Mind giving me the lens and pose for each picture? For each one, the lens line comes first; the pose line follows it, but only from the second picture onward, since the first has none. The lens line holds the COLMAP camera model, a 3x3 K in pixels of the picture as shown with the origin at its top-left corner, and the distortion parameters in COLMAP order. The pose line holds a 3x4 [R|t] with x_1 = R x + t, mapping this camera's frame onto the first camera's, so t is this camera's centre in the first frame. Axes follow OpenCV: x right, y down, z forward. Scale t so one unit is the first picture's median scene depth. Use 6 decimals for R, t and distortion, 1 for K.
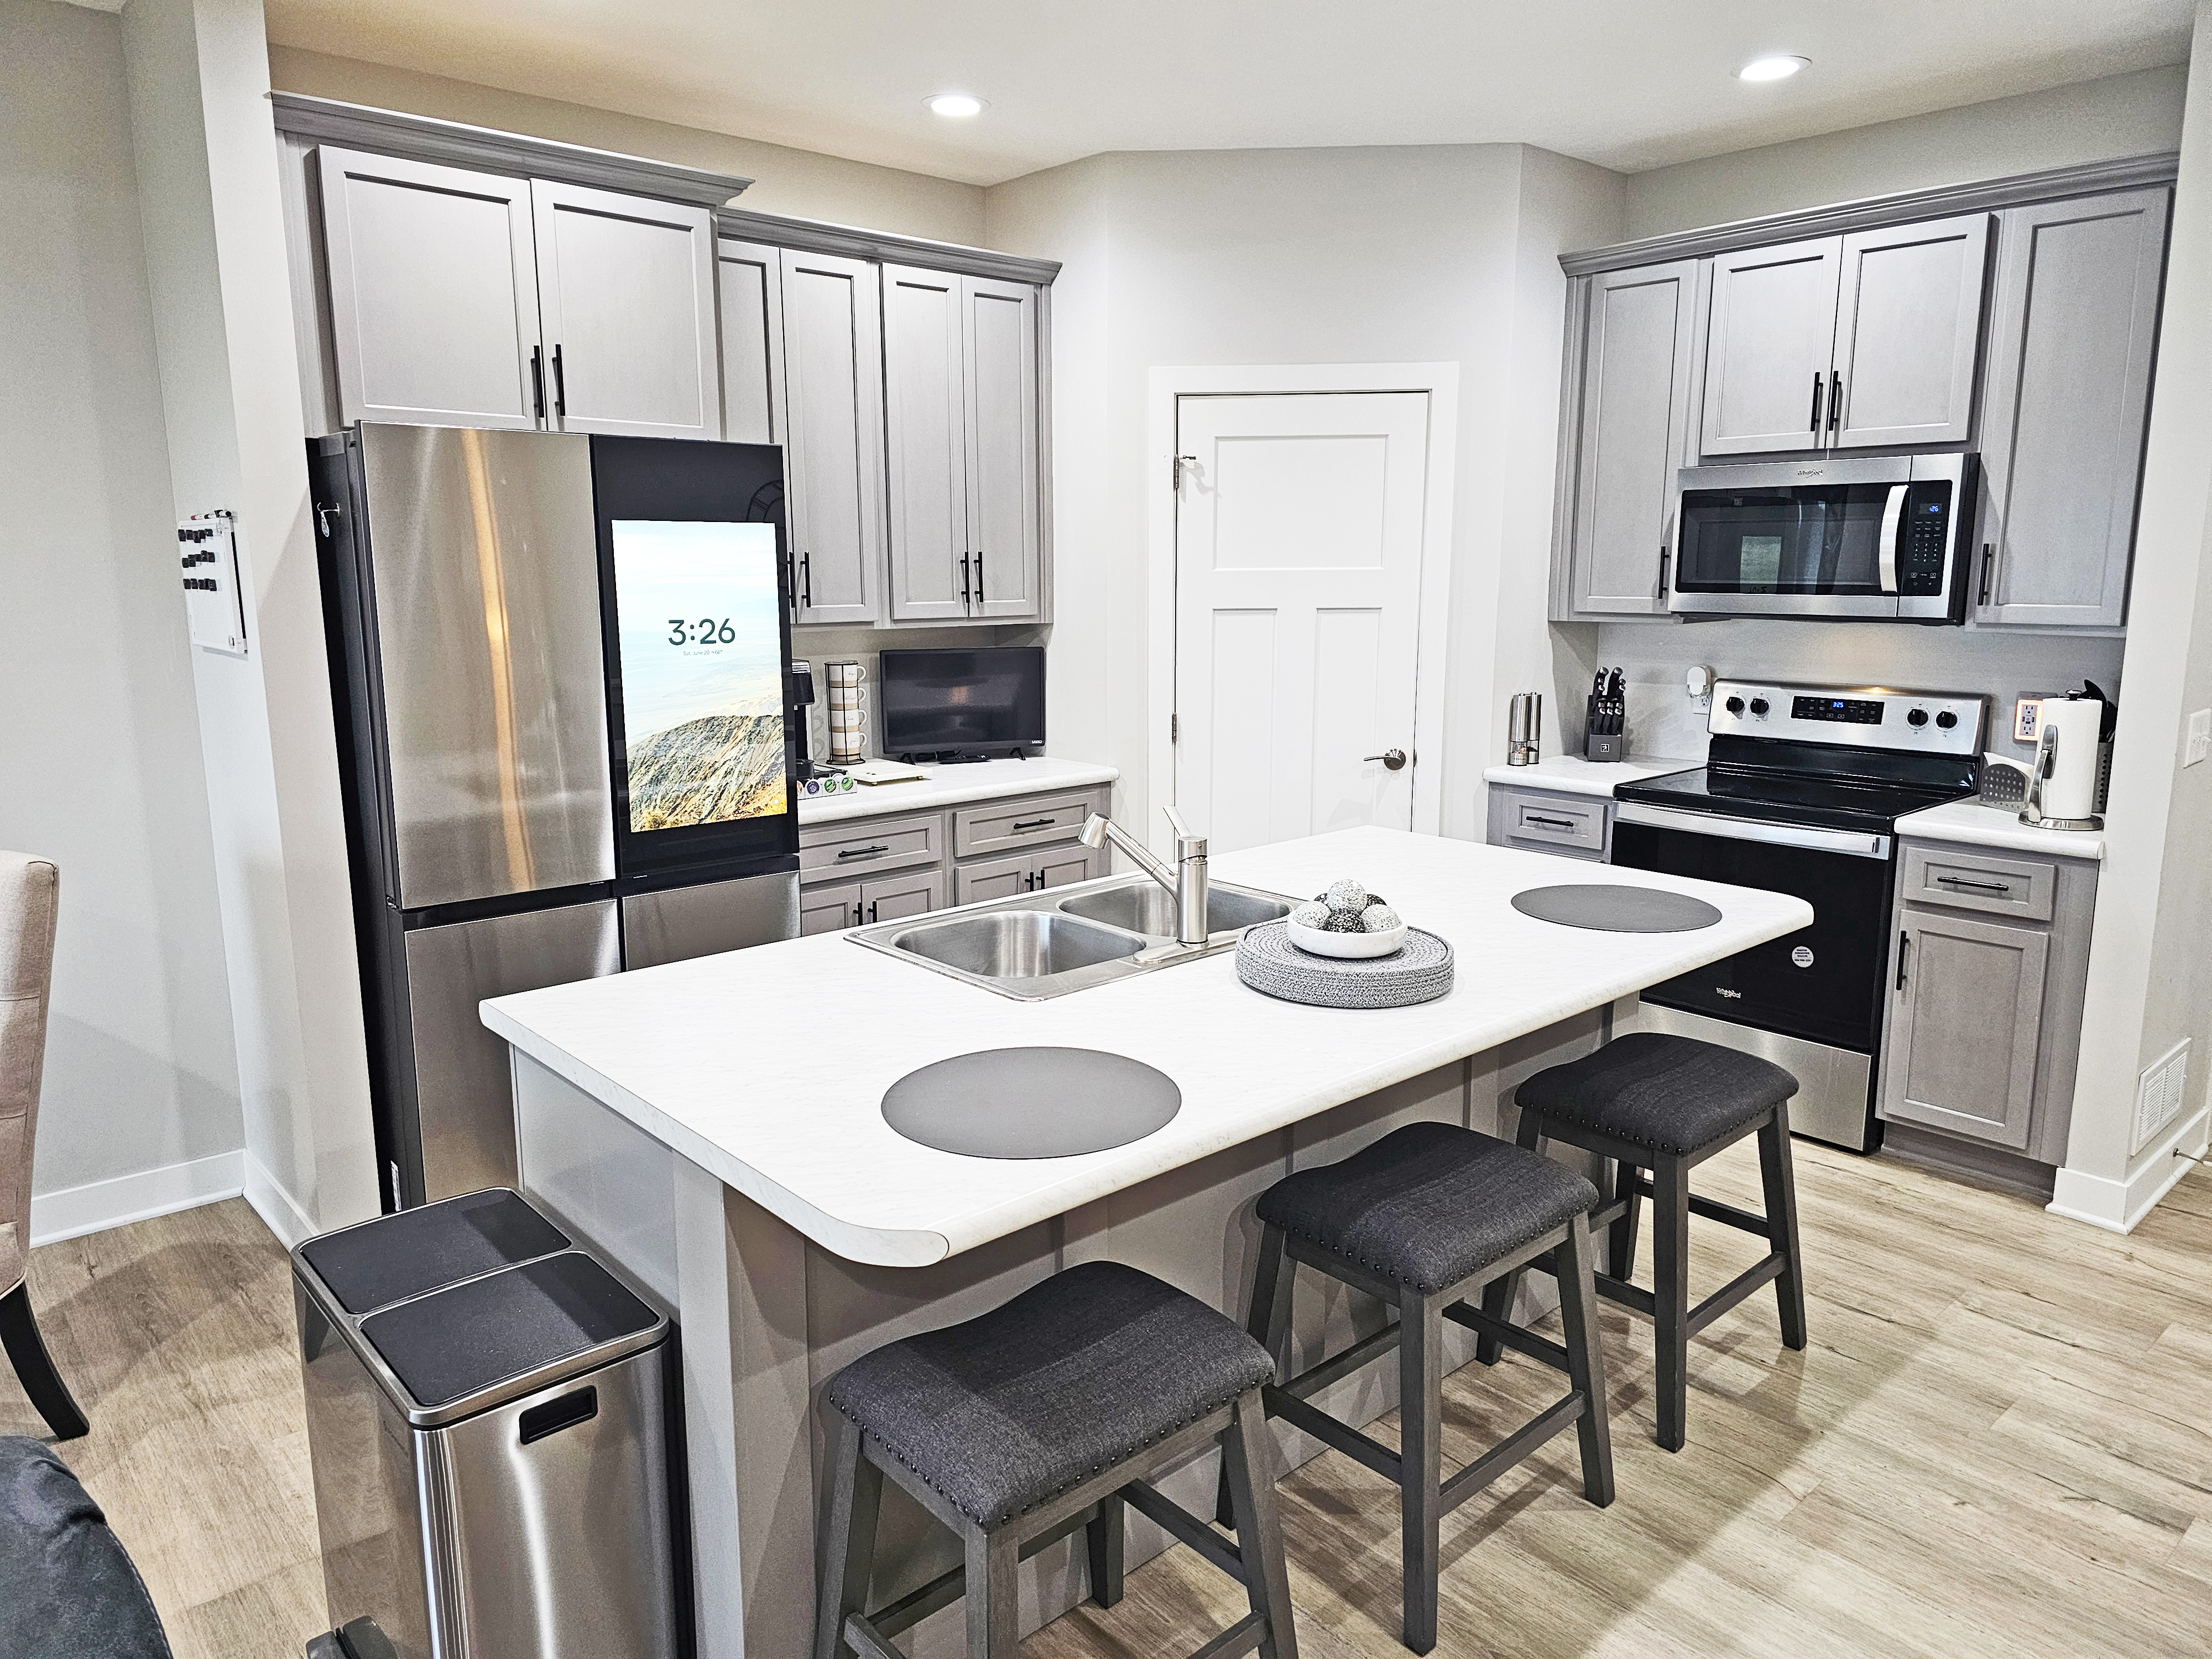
lens RADIAL K [[1483.9, 0, 1104.2], [0, 1483.9, 829.6], [0, 0, 1]] dist [0.063049, -0.053951]
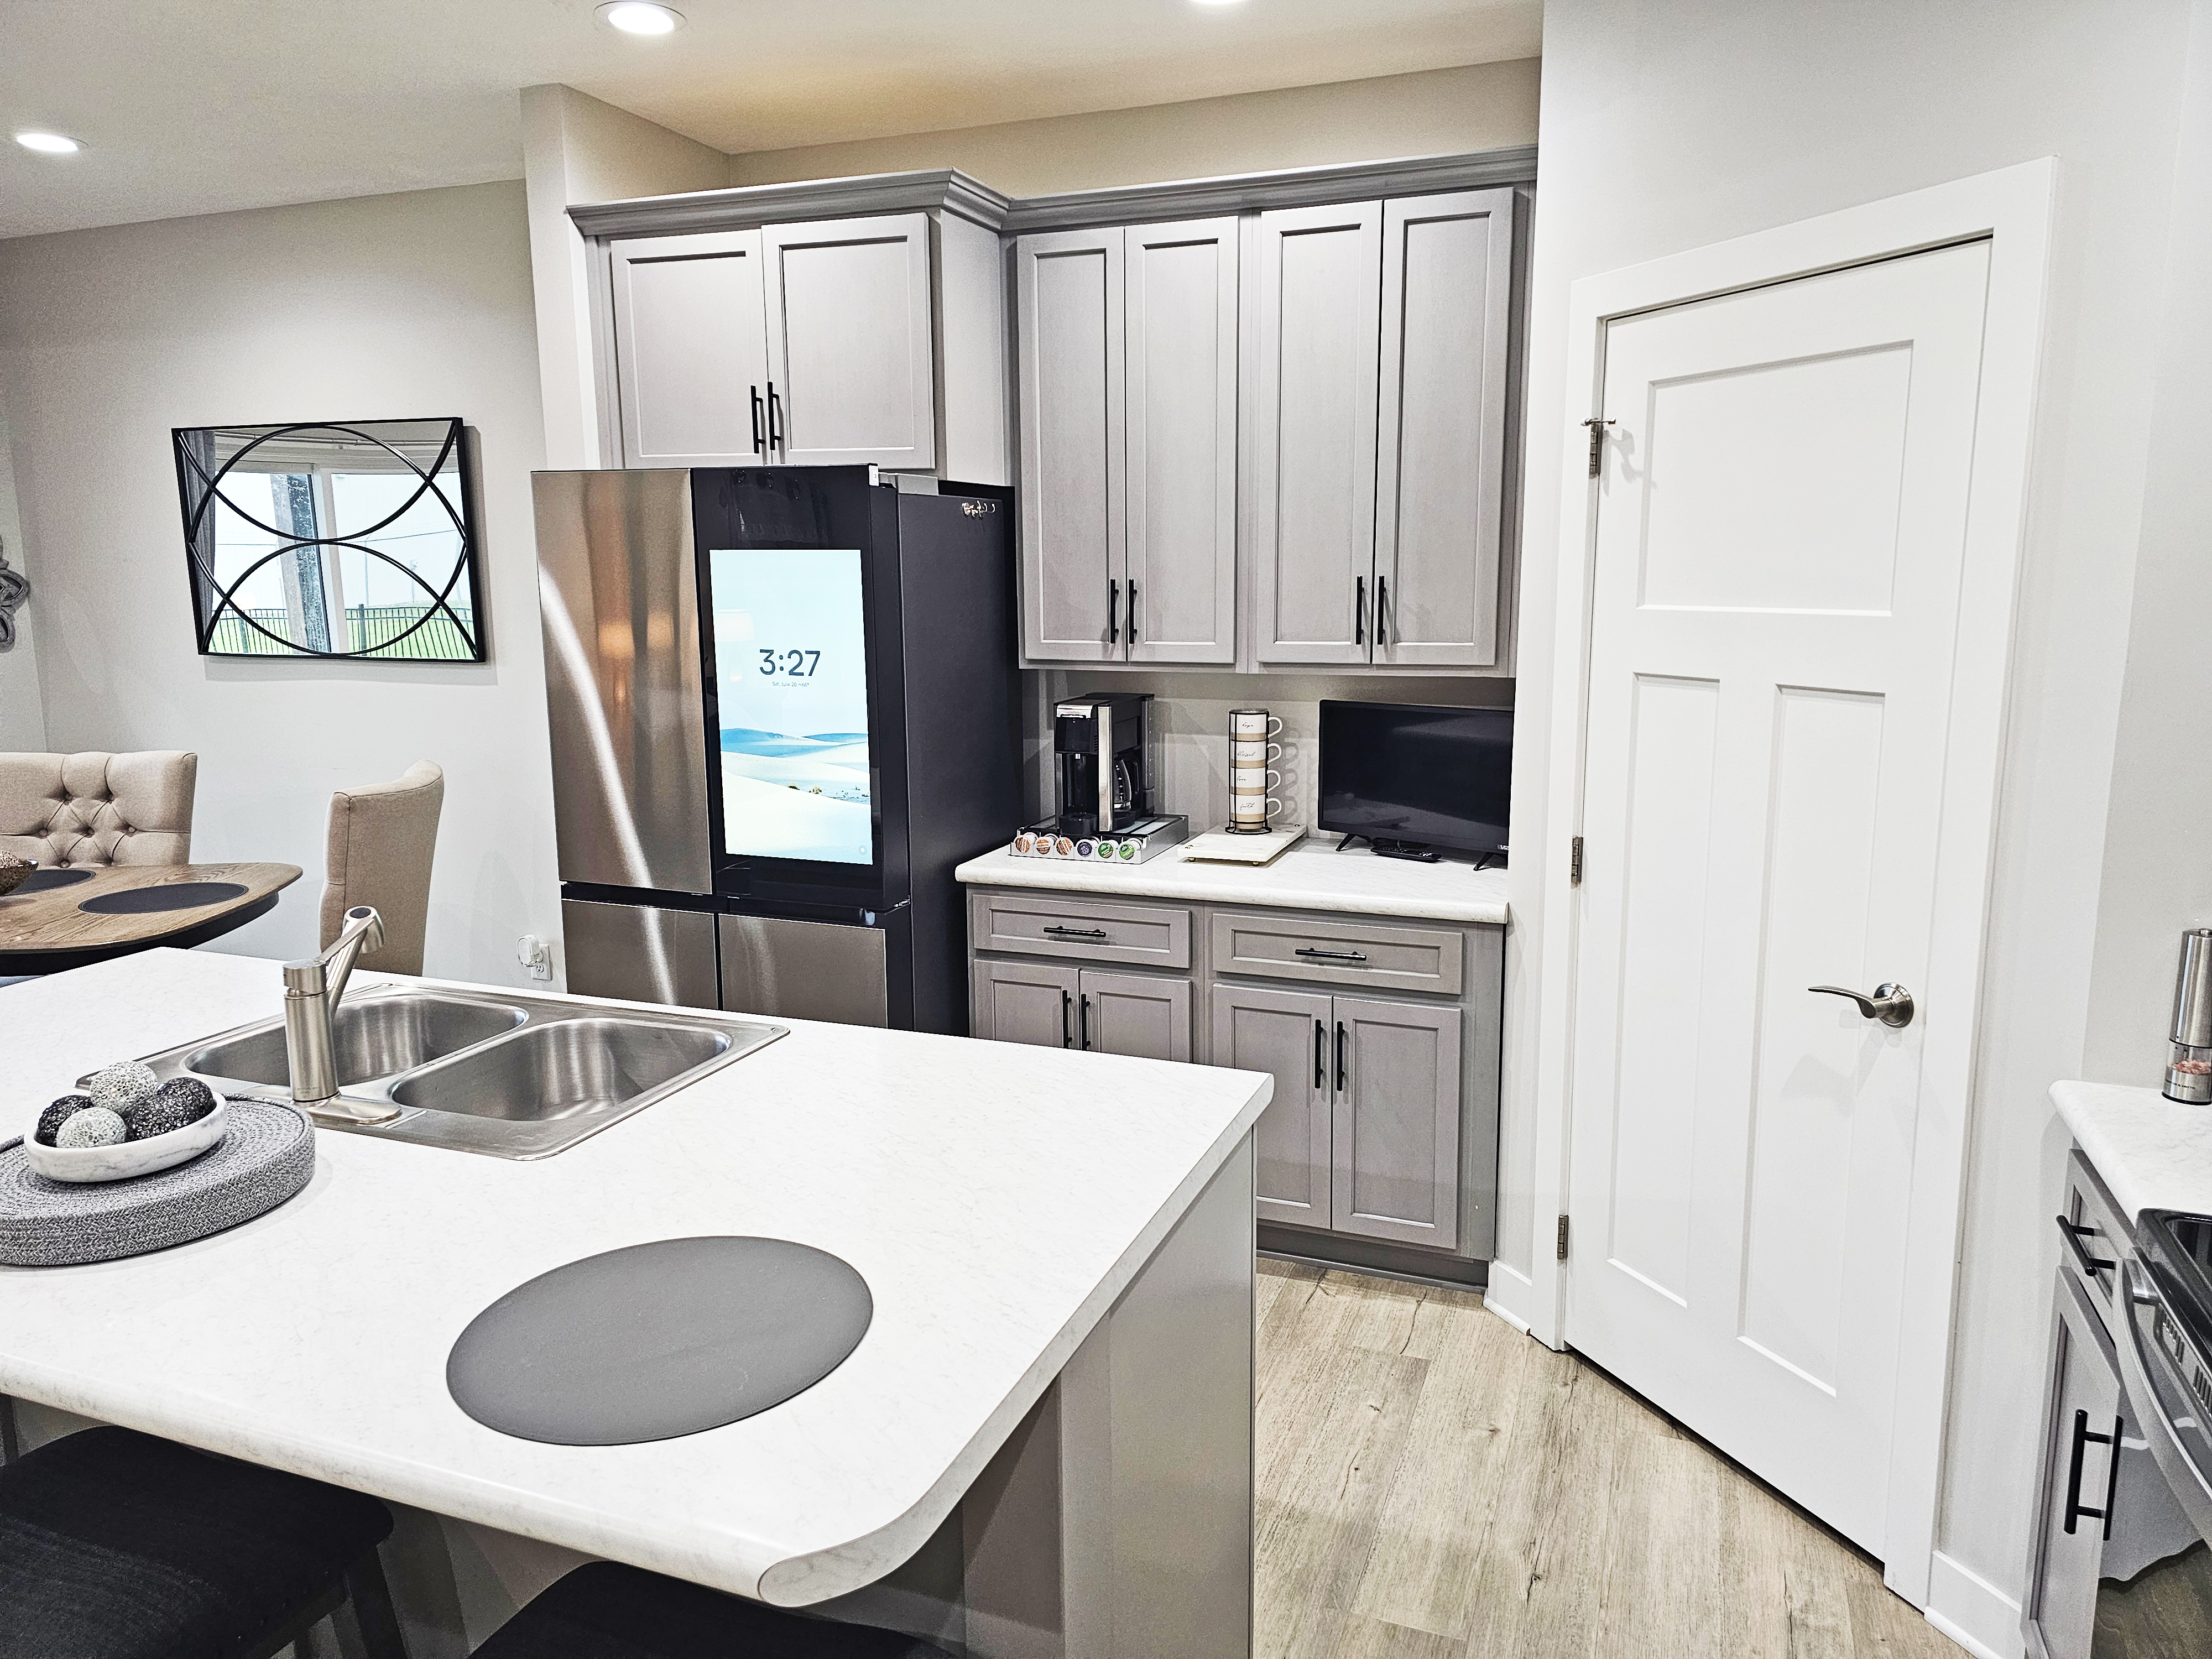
lens RADIAL K [[1483.9, 0, 1114.8], [0, 1483.9, 825.7], [0, 0, 1]] dist [0.063049, -0.053951]
pose [[0.454064, 0.156768, -0.877069, 0.586118], [-0.158593, 0.982899, 0.093580, -0.128978], [0.876741, 0.096606, 0.471161, 0.624598]]
